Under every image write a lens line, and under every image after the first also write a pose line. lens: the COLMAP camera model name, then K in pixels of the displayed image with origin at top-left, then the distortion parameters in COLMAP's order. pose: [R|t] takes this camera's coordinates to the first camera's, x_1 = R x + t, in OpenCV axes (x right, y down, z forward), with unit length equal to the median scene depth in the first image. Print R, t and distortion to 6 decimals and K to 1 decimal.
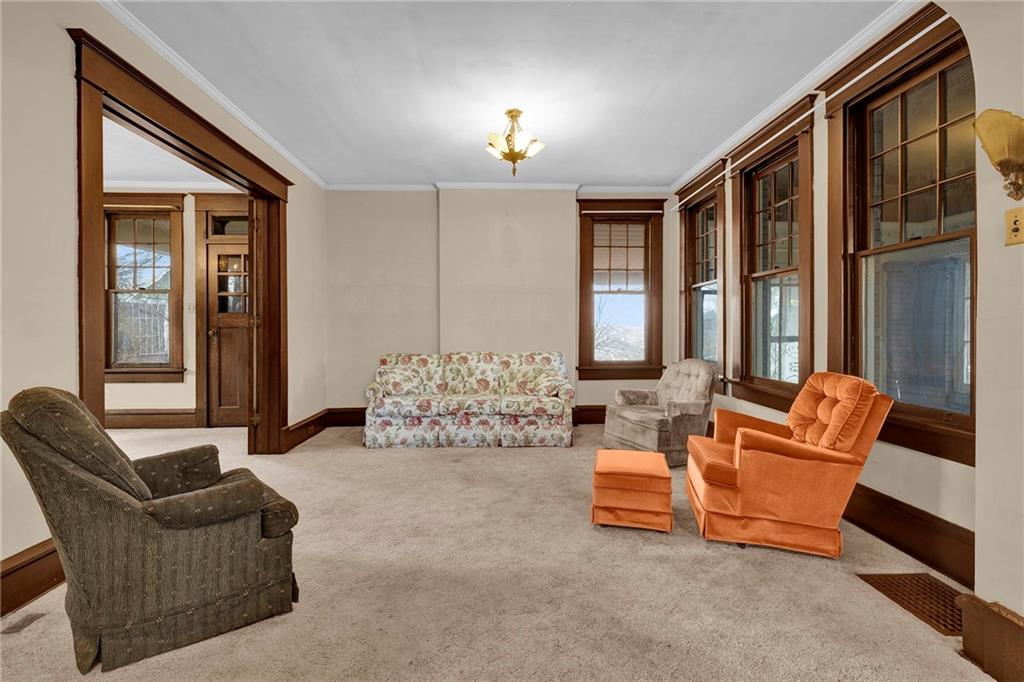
lens RADIAL K [[453.4, 0, 511.9], [0, 453.4, 328.3], [0, 0, 1]] dist [0.010139, 0.000825]
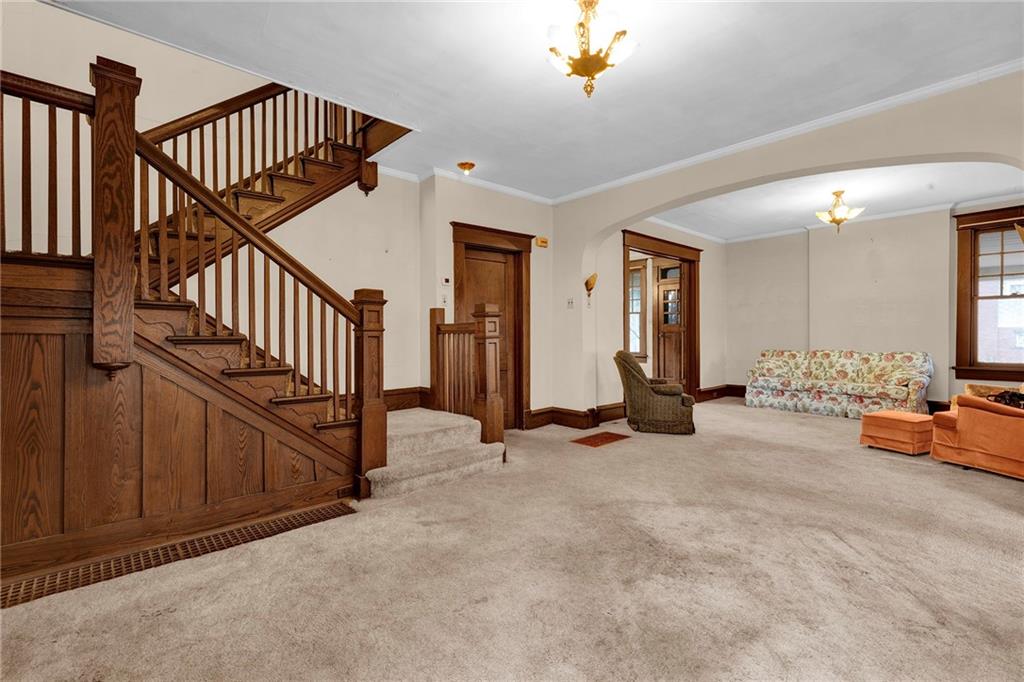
lens RADIAL K [[453.4, 0, 506.6], [0, 453.4, 337.1], [0, 0, 1]] dist [0.010139, 0.000825]
pose [[0.626628, 0.004668, -0.779305, 0.379290], [0.004193, 0.999947, 0.009361, -0.002450], [0.779307, -0.009133, 0.626575, -0.634878]]
